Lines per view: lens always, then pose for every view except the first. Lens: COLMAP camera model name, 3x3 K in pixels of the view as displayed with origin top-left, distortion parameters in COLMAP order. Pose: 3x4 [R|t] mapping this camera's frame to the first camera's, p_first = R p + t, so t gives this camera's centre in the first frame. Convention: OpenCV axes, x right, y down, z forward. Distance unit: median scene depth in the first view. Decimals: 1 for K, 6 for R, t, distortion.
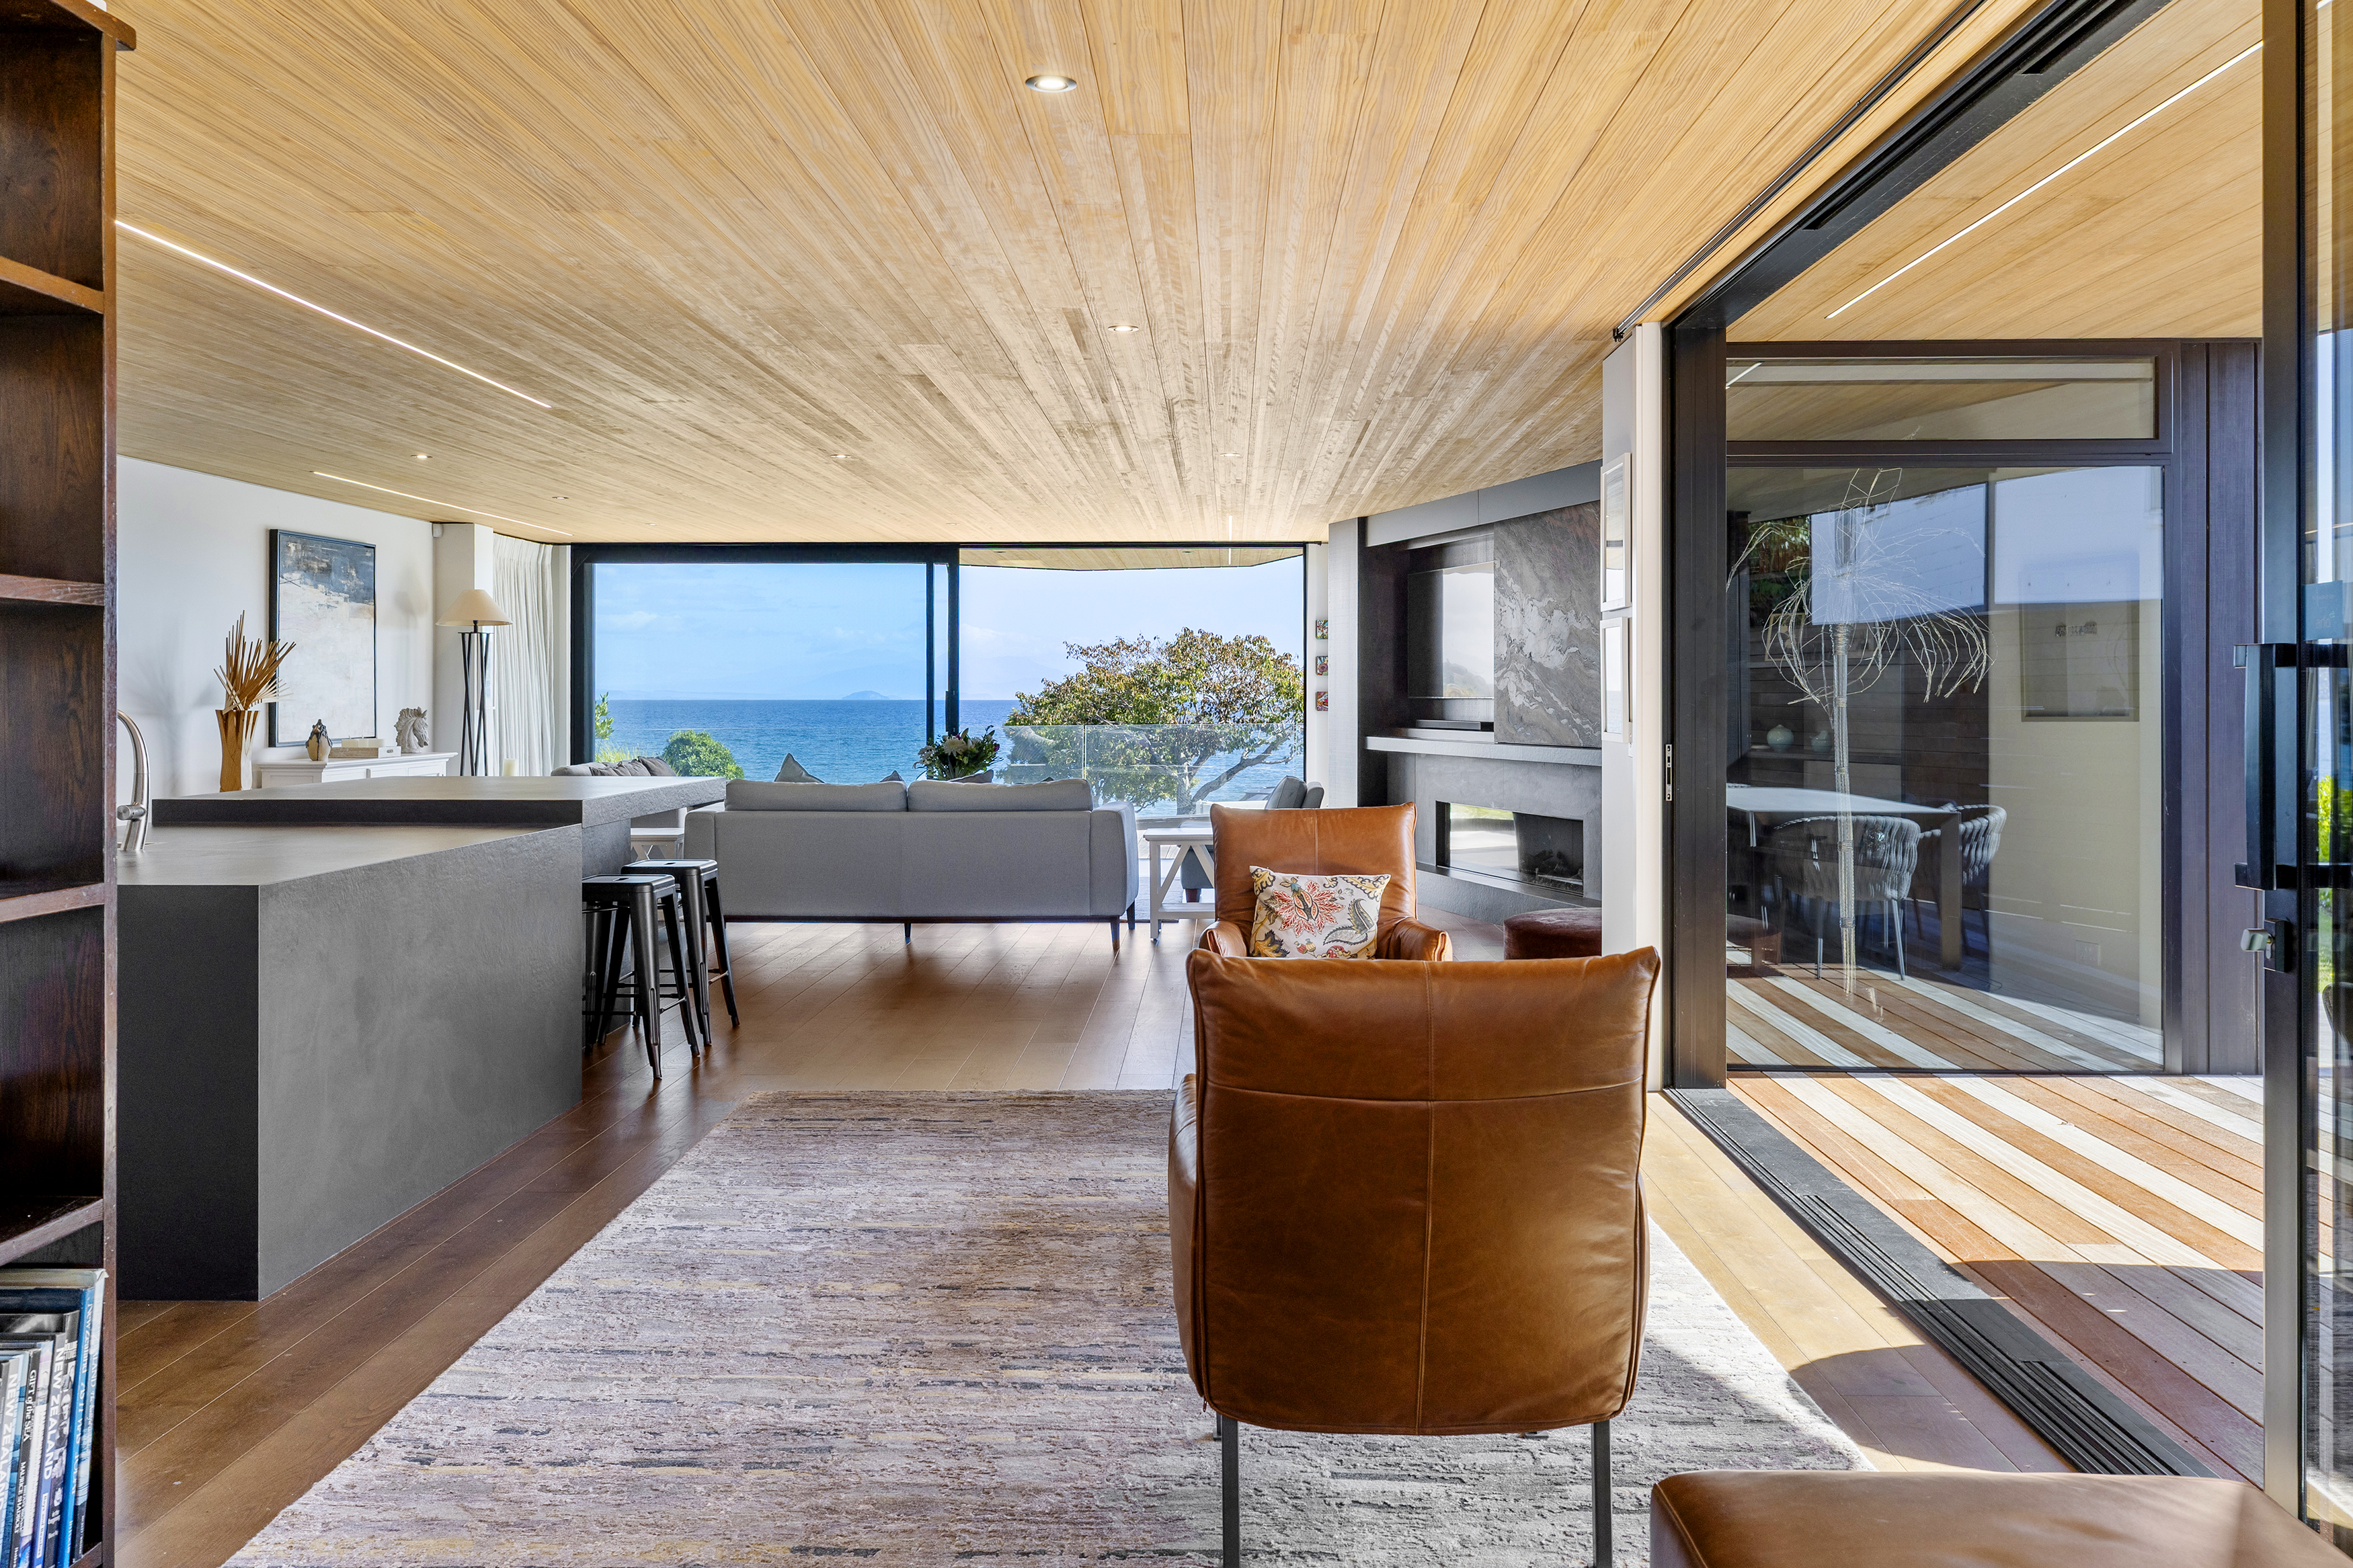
lens RADIAL K [[1917.7, 0, 1185.8], [0, 1917.7, 724.7], [0, 0, 1]] dist [0.007753, -0.000201]
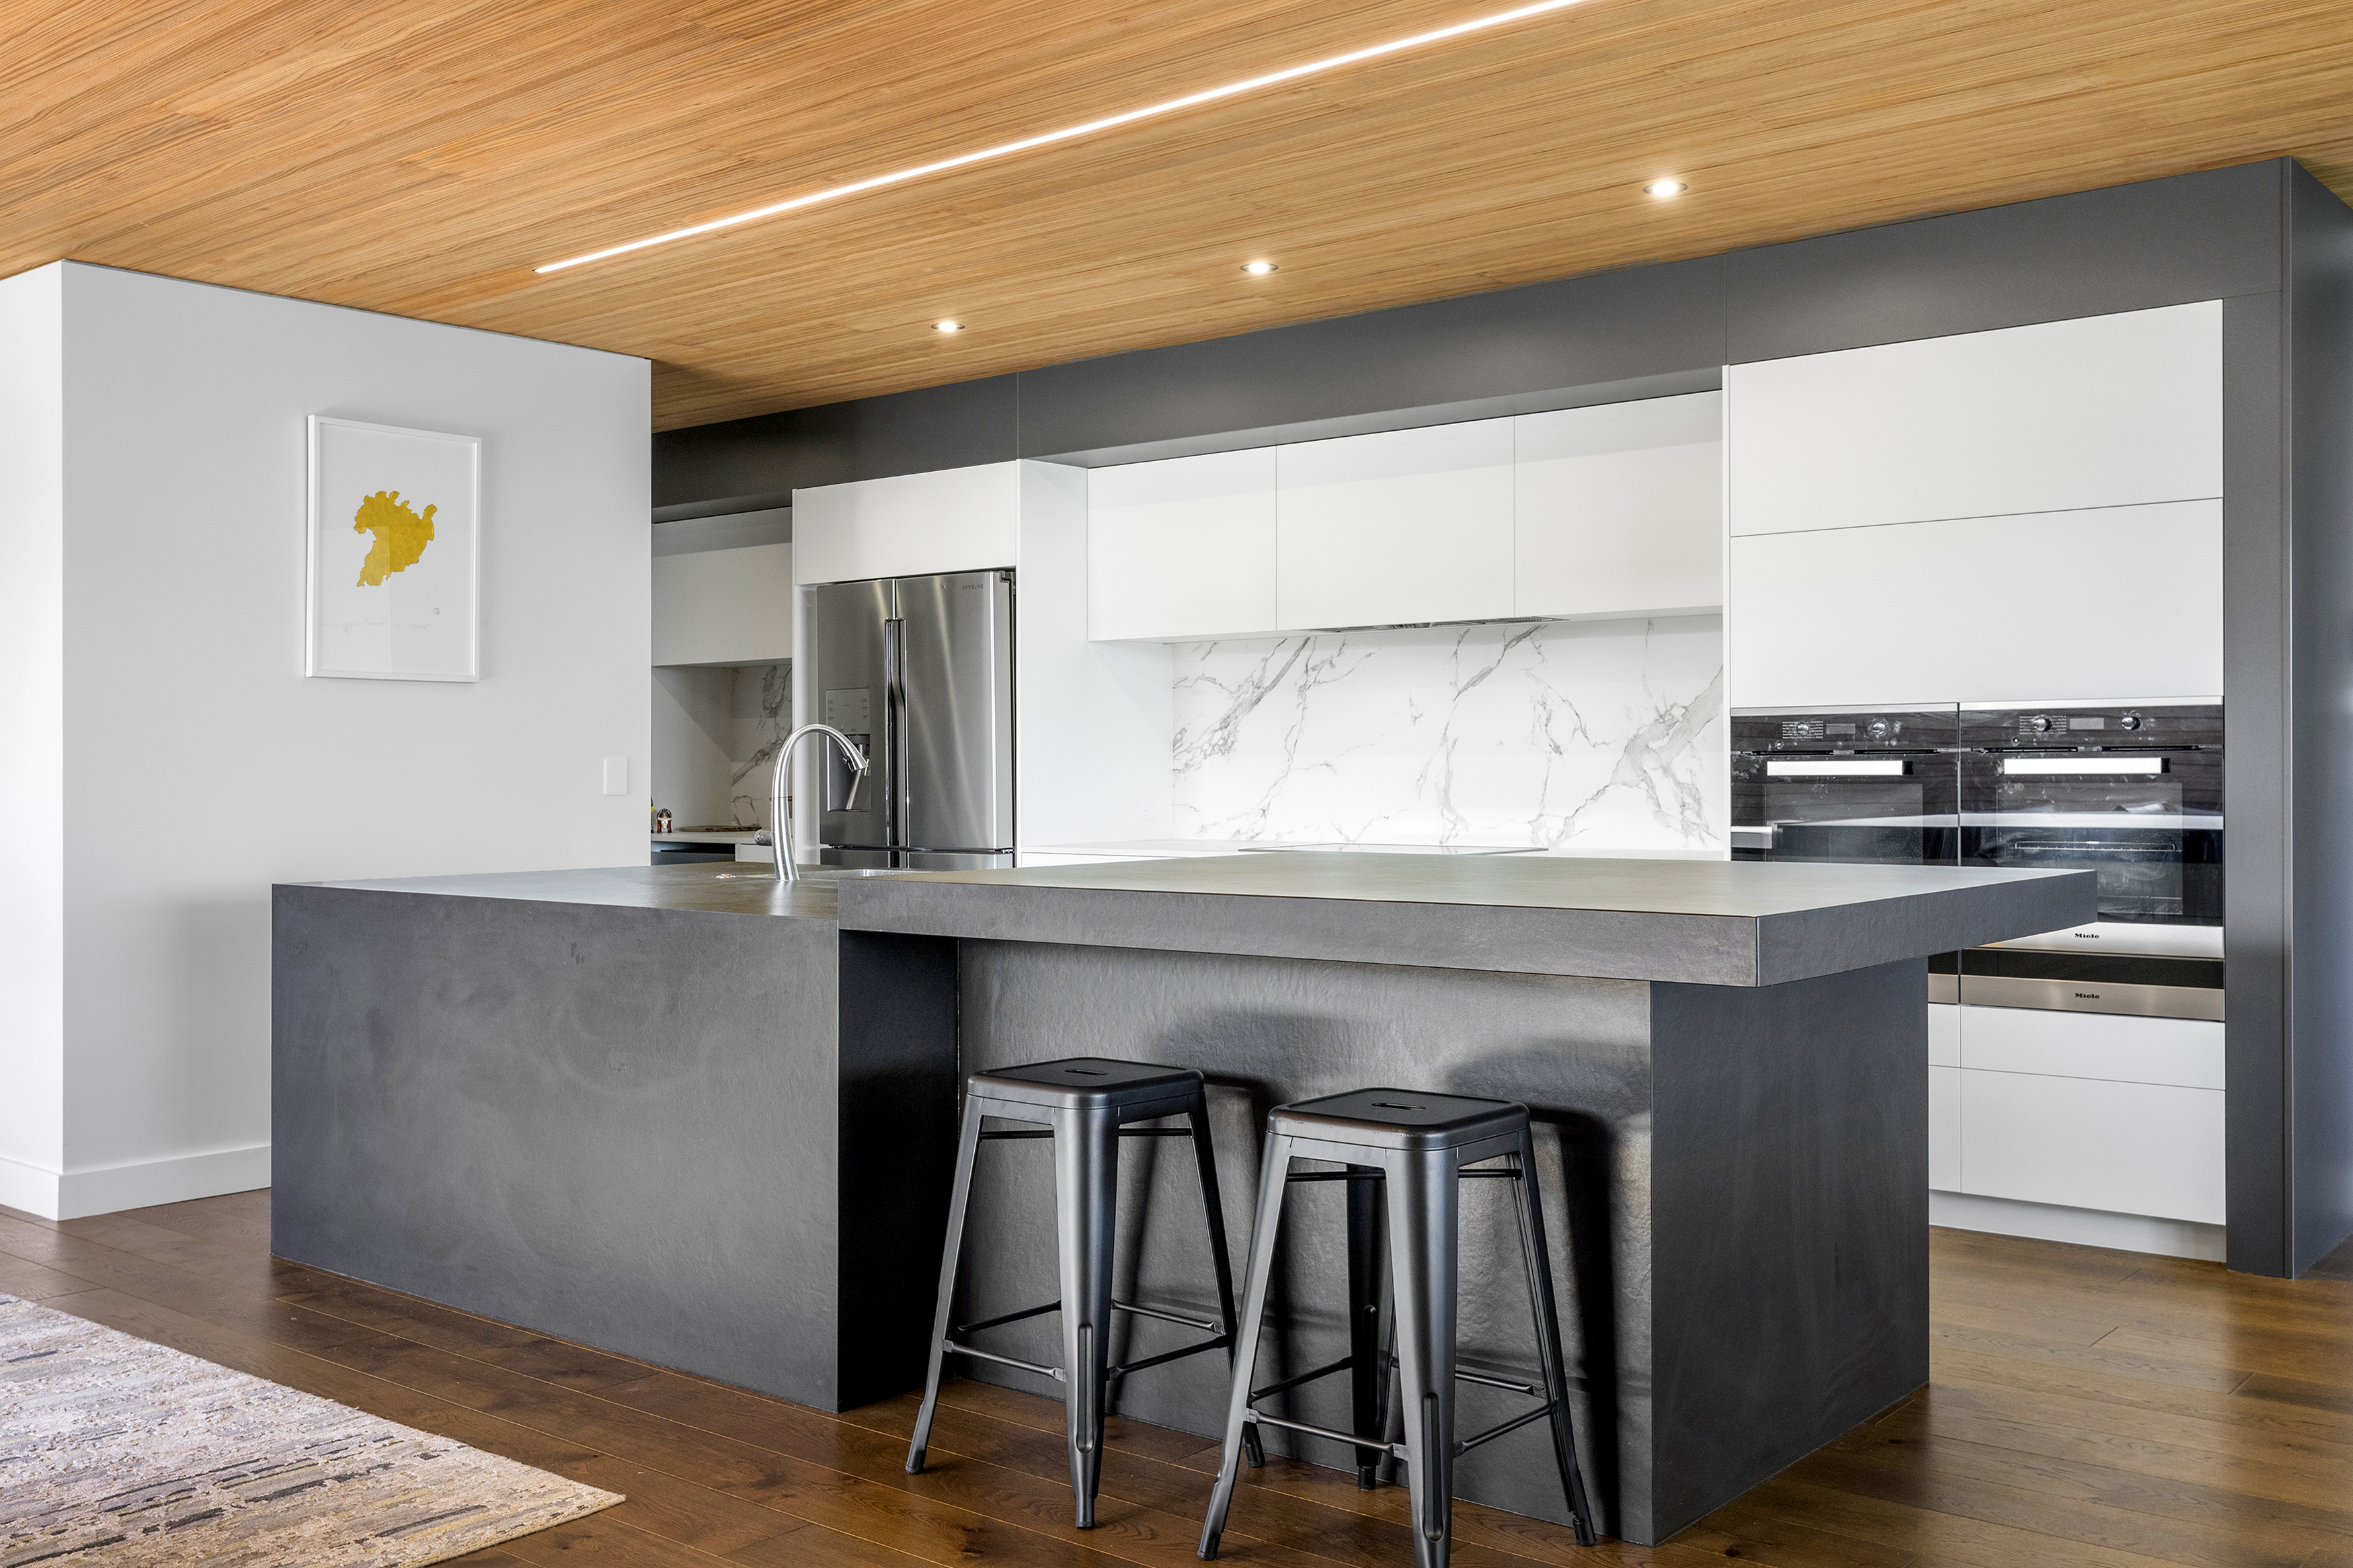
lens RADIAL K [[2124.1, 0, 1176.5], [0, 2124.1, 784.0], [0, 0, 1]] dist [-0.002711, -0.008951]
pose [[-0.620462, 0.008819, -0.784187, 0.052177], [-0.005942, 0.999855, 0.015946, 0.000732], [0.784214, 0.014553, -0.620320, 0.681018]]
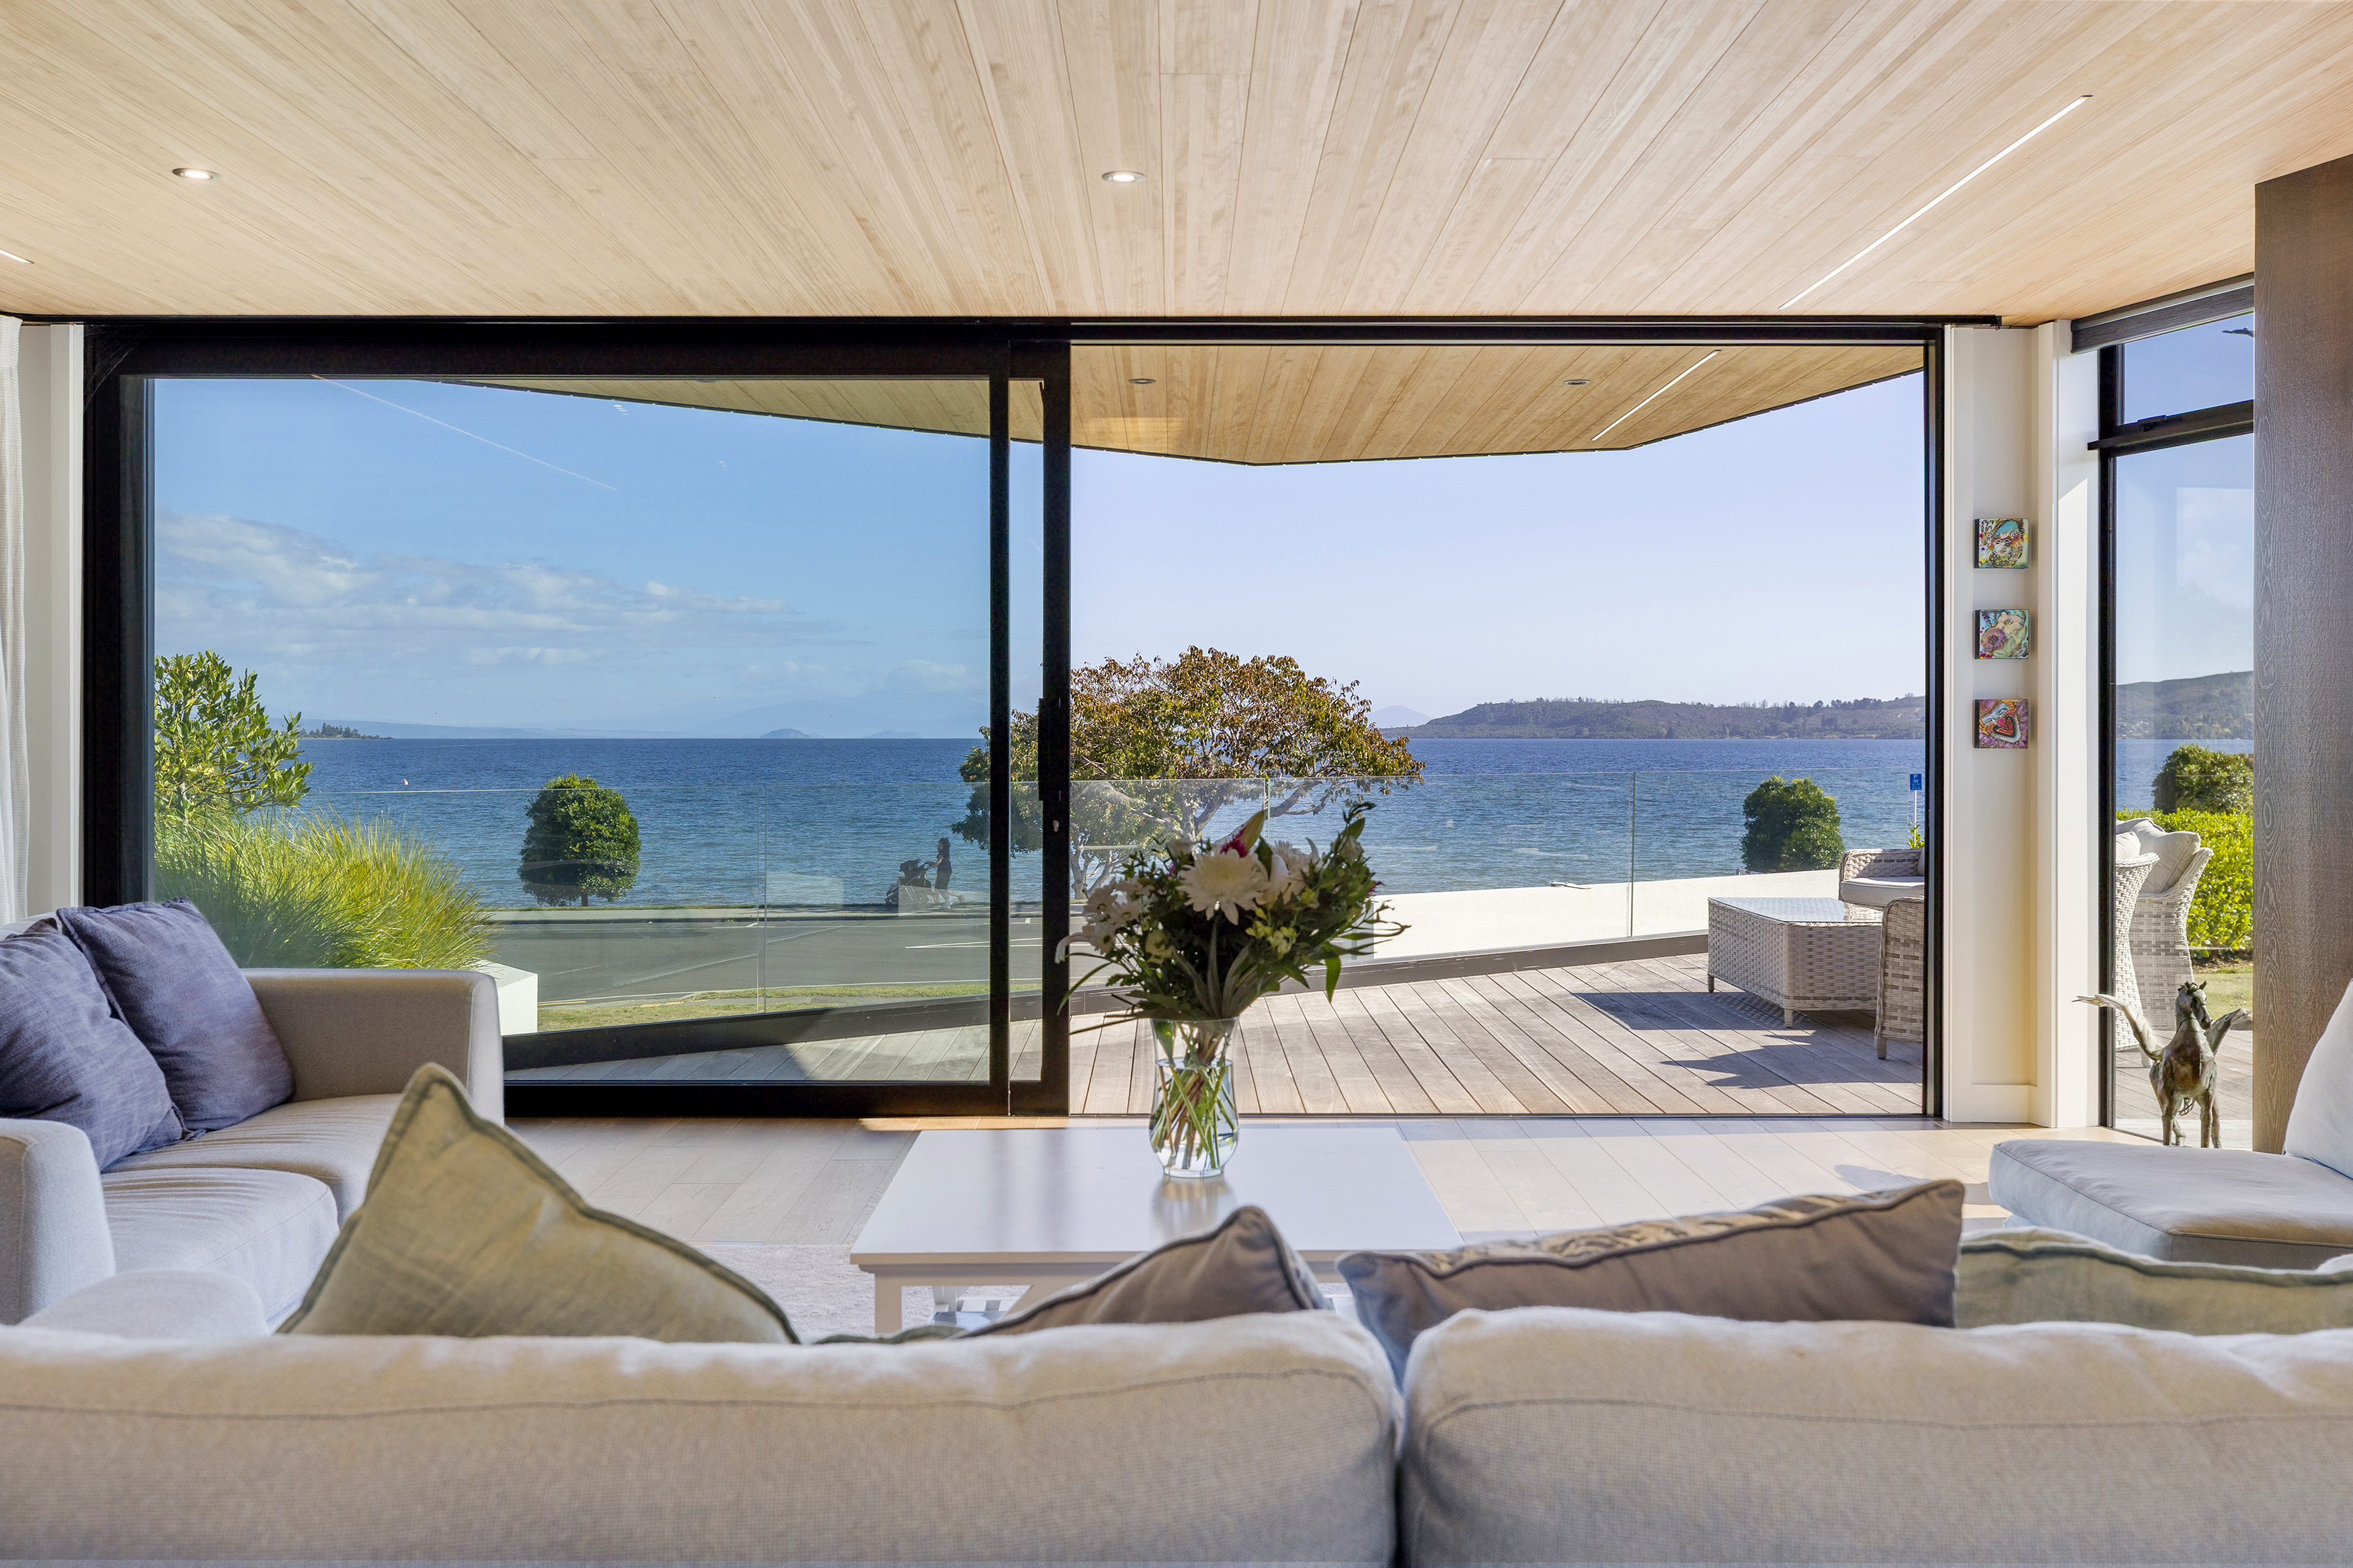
lens RADIAL K [[2021.6, 0, 1176.5], [0, 2021.6, 784.0], [0, 0, 1]] dist [0.001400, -0.009123]
pose [[0.999690, -0.001340, 0.024862, -0.123082], [0.001099, 0.999952, 0.009712, -0.004315], [-0.024874, -0.009682, 0.999644, 0.665599]]
